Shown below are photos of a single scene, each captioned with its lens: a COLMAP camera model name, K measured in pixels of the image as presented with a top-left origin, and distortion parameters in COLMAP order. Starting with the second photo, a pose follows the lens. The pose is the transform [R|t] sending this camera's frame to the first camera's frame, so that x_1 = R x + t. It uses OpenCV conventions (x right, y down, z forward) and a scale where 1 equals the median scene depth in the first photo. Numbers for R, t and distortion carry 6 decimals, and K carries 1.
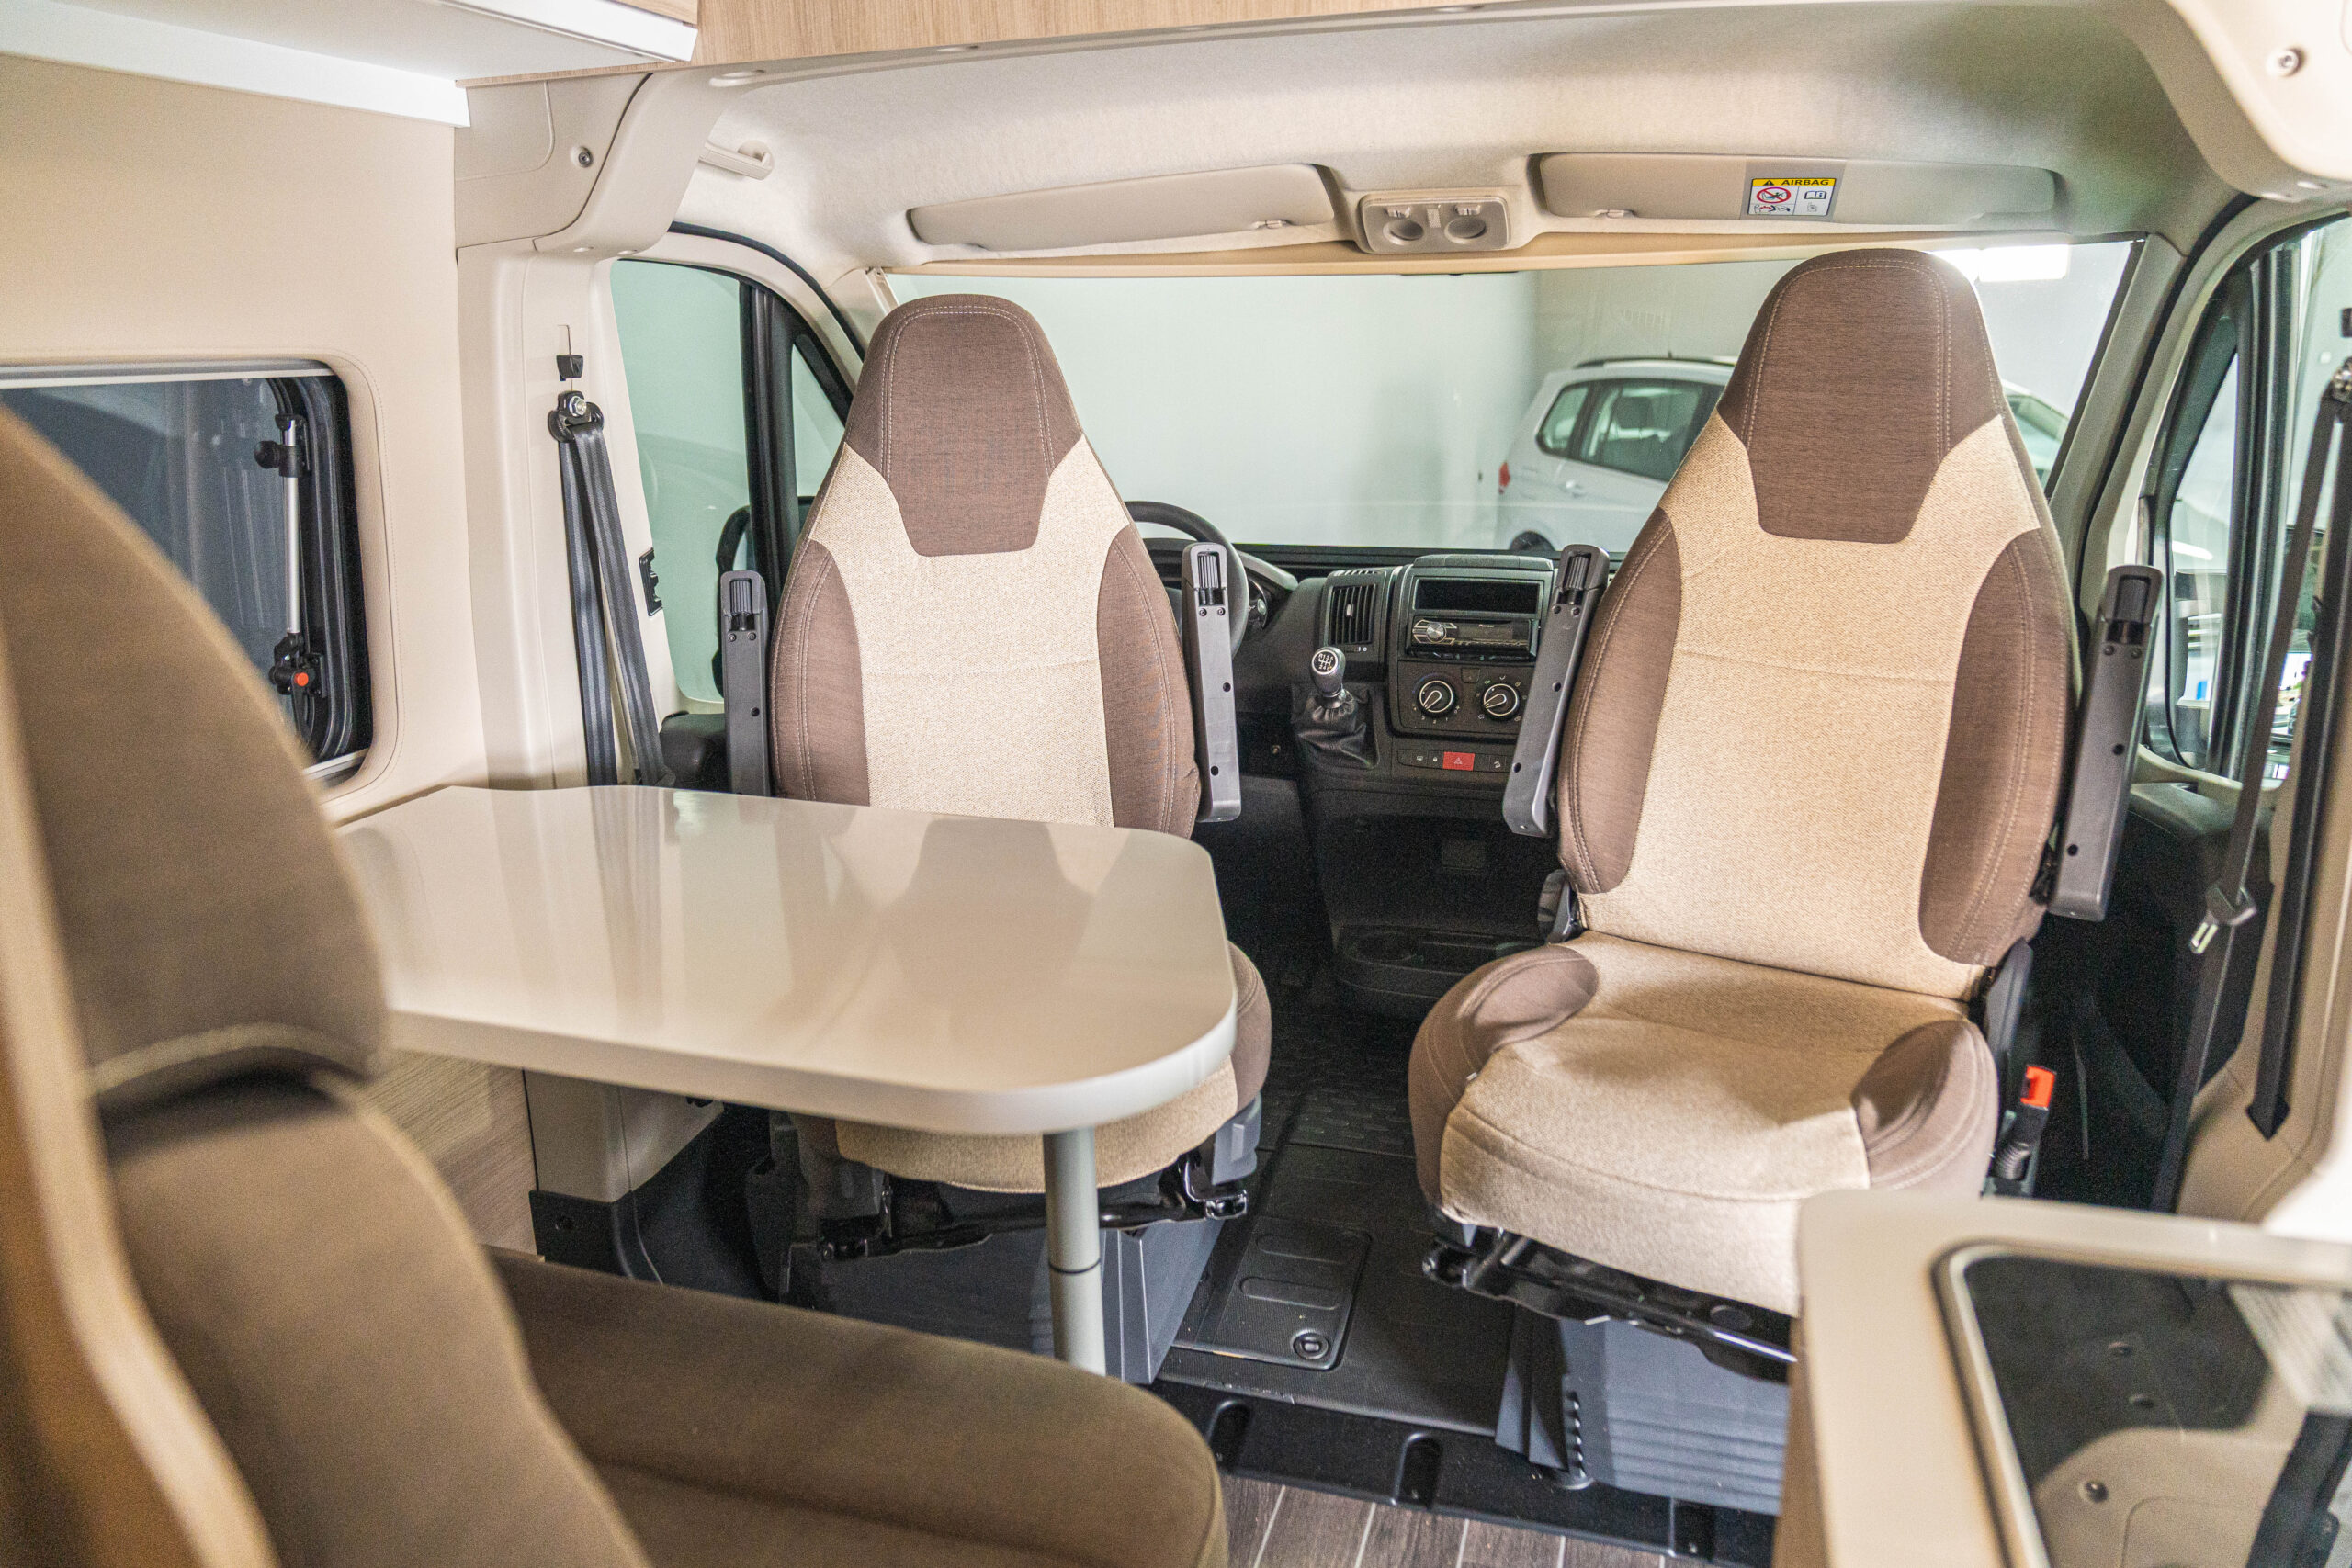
lens RADIAL K [[1668.1, 0, 1177.8], [0, 1668.1, 778.6], [0, 0, 1]] dist [-0.016231, 0.004812]
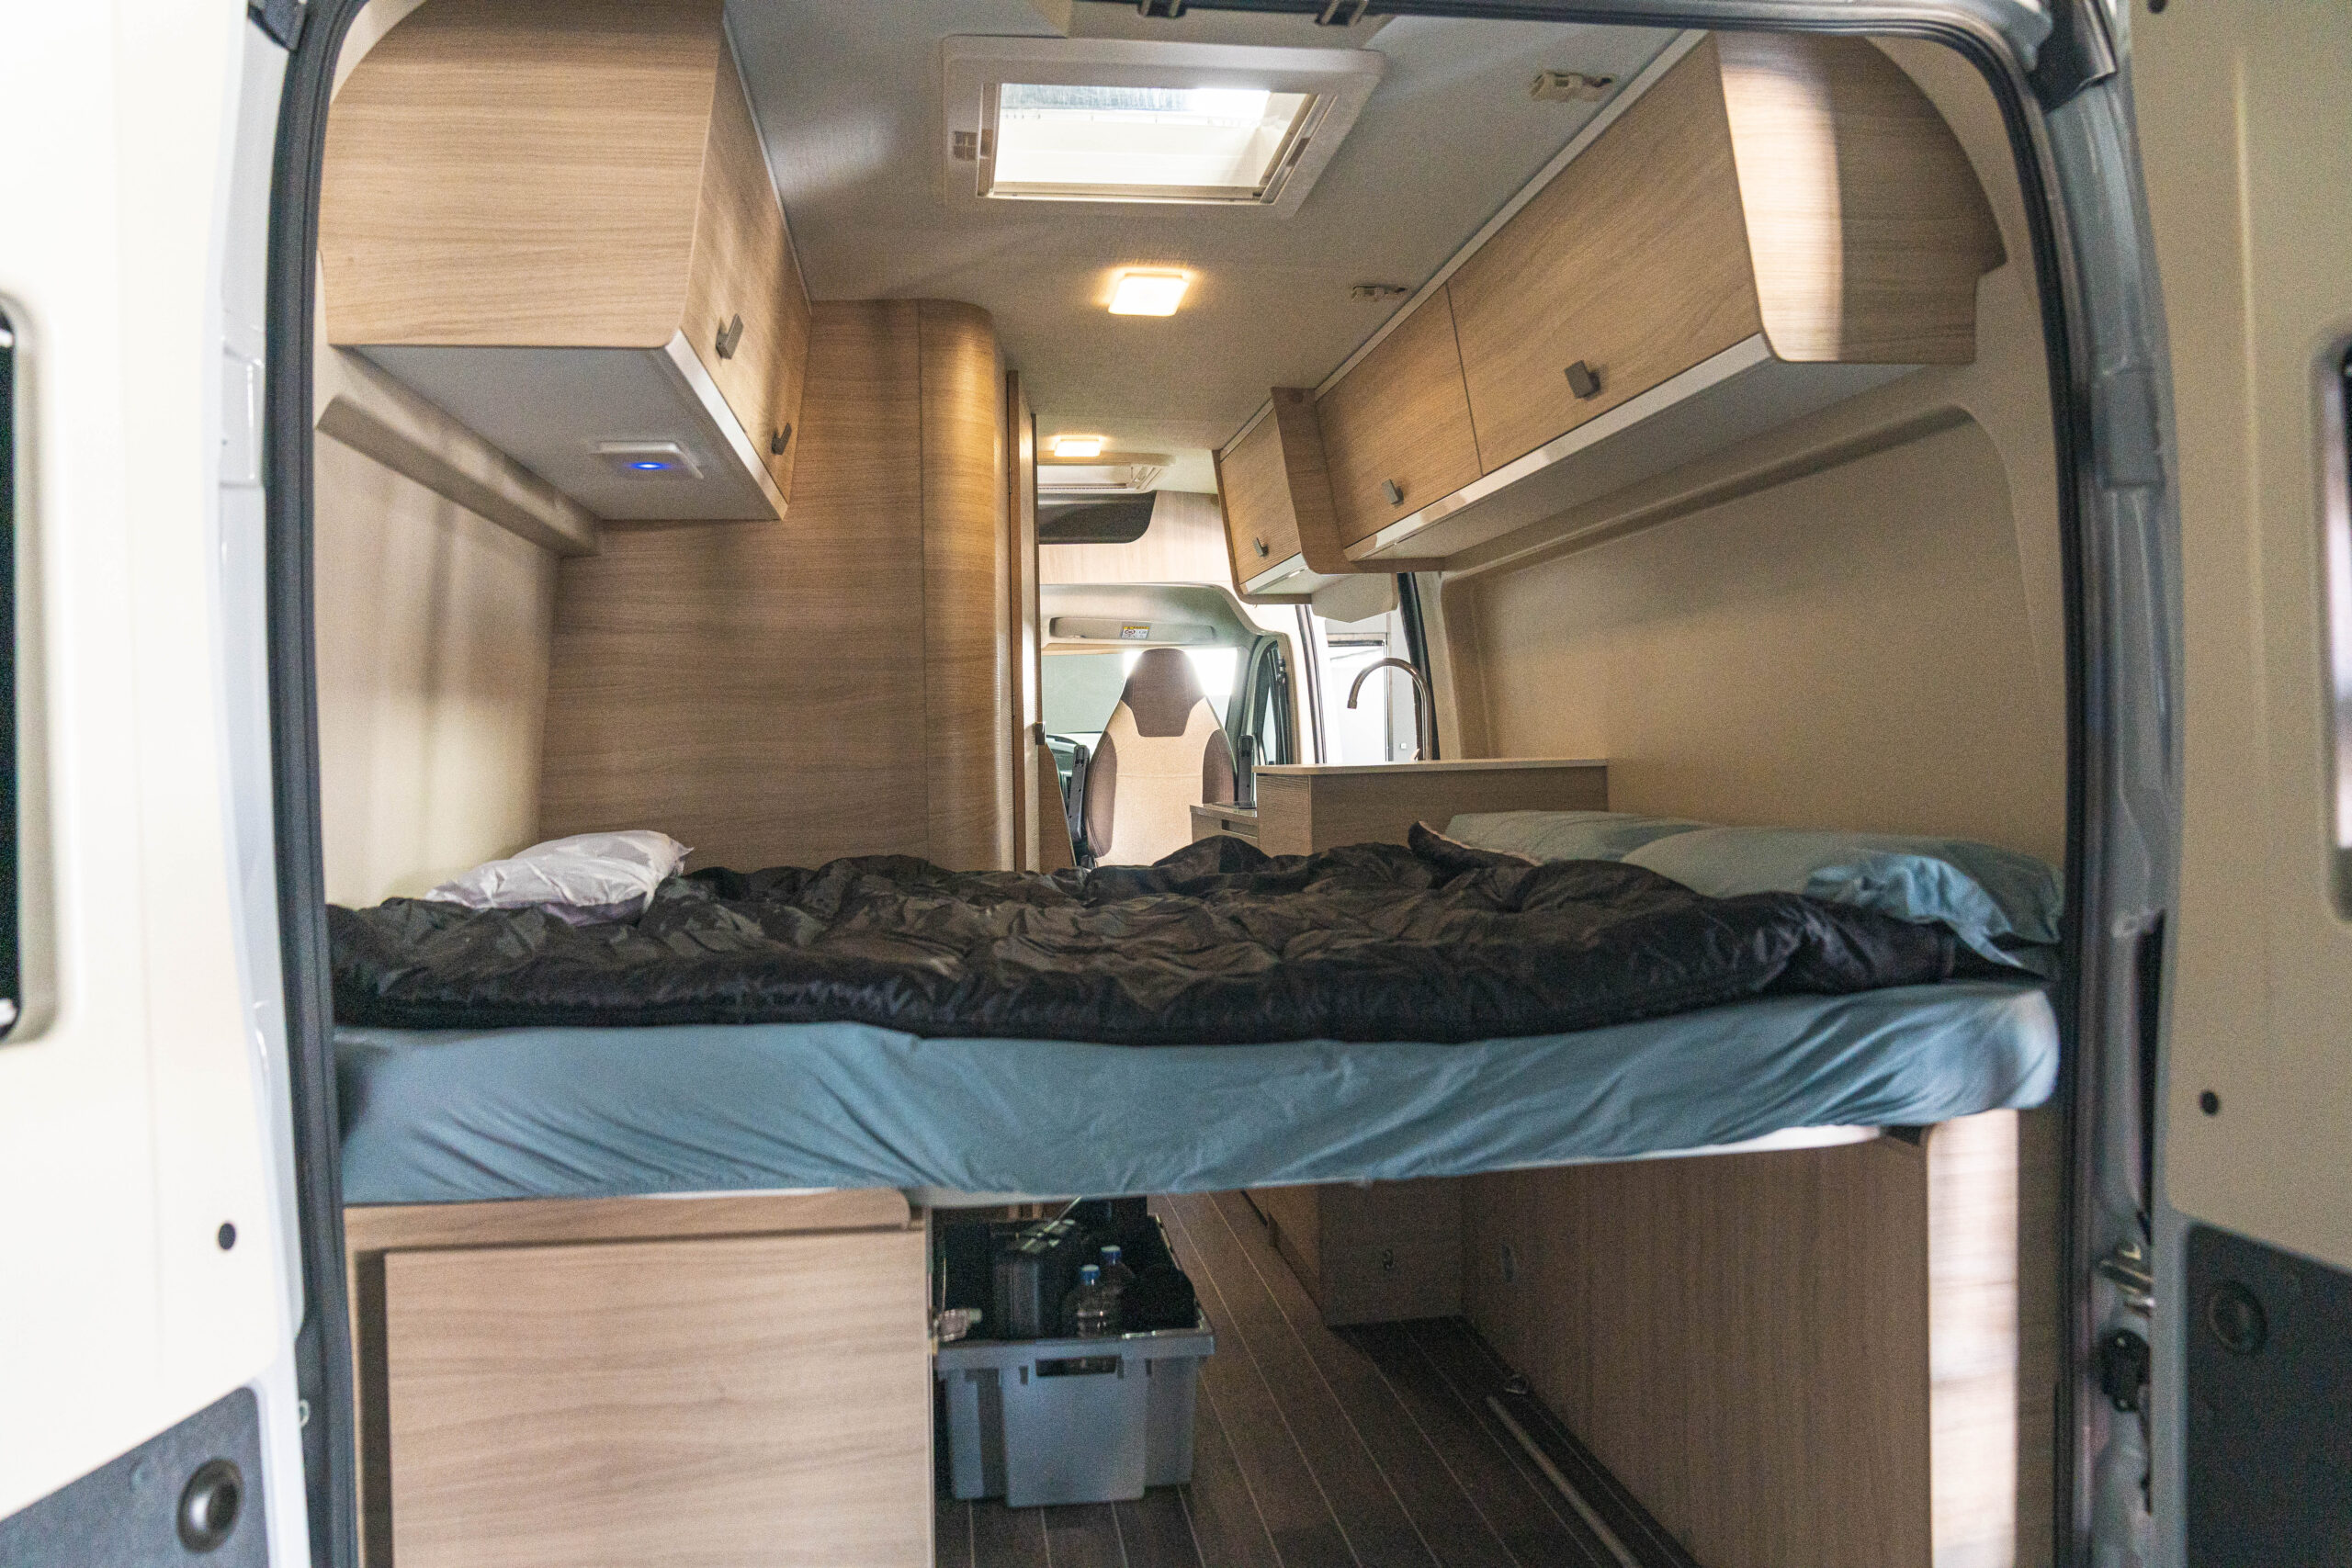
lens RADIAL K [[1599.4, 0, 1172.4], [0, 1599.4, 772.7], [0, 0, 1]] dist [-0.035972, 0.021218]
pose [[0.909899, -0.017491, 0.414461, -0.769733], [0.114909, 0.970642, -0.211306, 0.513807], [-0.398597, 0.239892, 0.885196, -1.522565]]
